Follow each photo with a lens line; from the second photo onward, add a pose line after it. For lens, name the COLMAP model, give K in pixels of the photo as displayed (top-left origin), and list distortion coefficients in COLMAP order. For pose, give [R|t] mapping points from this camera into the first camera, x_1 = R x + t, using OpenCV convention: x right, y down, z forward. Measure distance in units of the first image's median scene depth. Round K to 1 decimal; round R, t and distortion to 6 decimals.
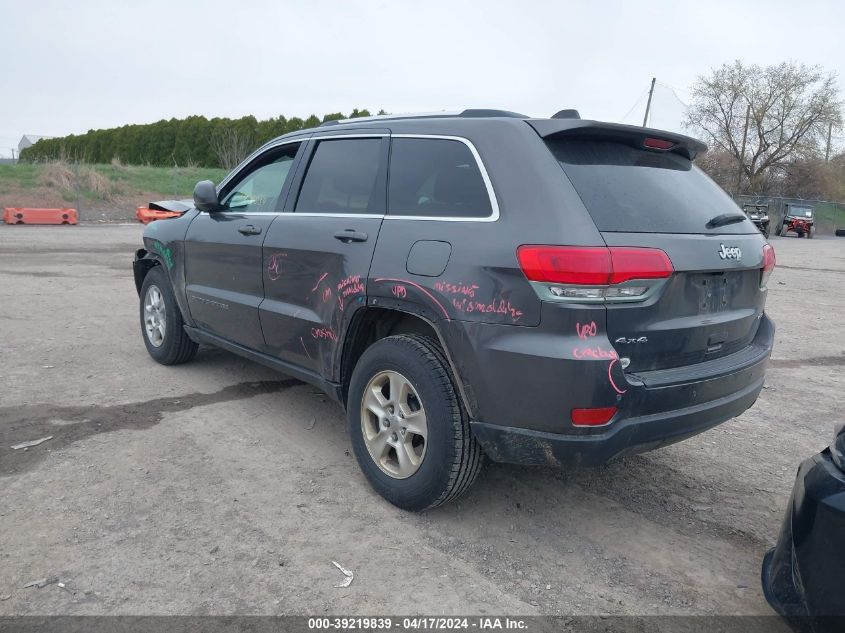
lens RADIAL K [[702.4, 0, 448.9], [0, 702.4, 315.1], [0, 0, 1]] dist [0.005171, -0.003576]
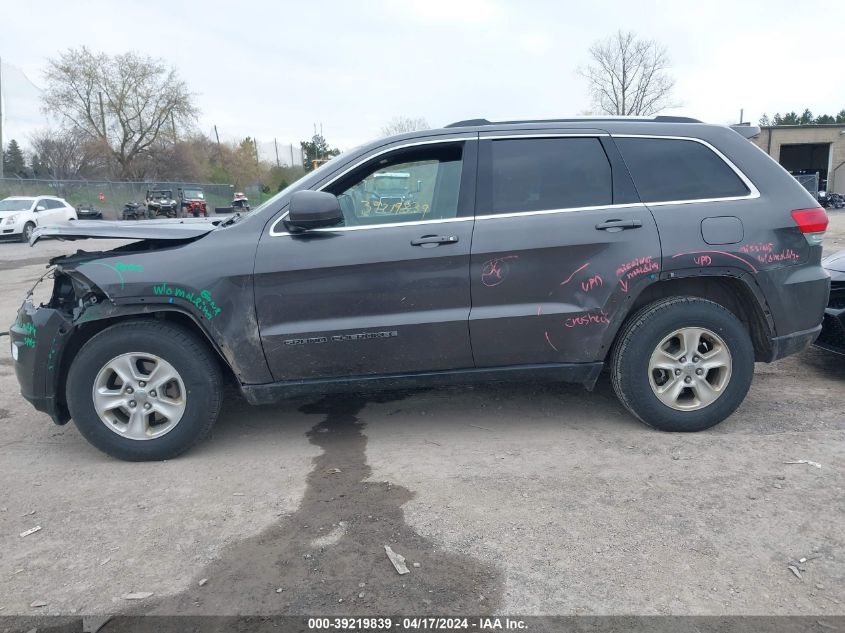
lens RADIAL K [[688.7, 0, 422.5], [0, 688.7, 316.5], [0, 0, 1]] dist [0.000202, 0.000360]
pose [[0.573911, -0.209858, 0.791571, -0.842409], [0.188810, 0.974474, 0.121456, -0.112295], [-0.796854, 0.079752, 0.598885, 0.411136]]
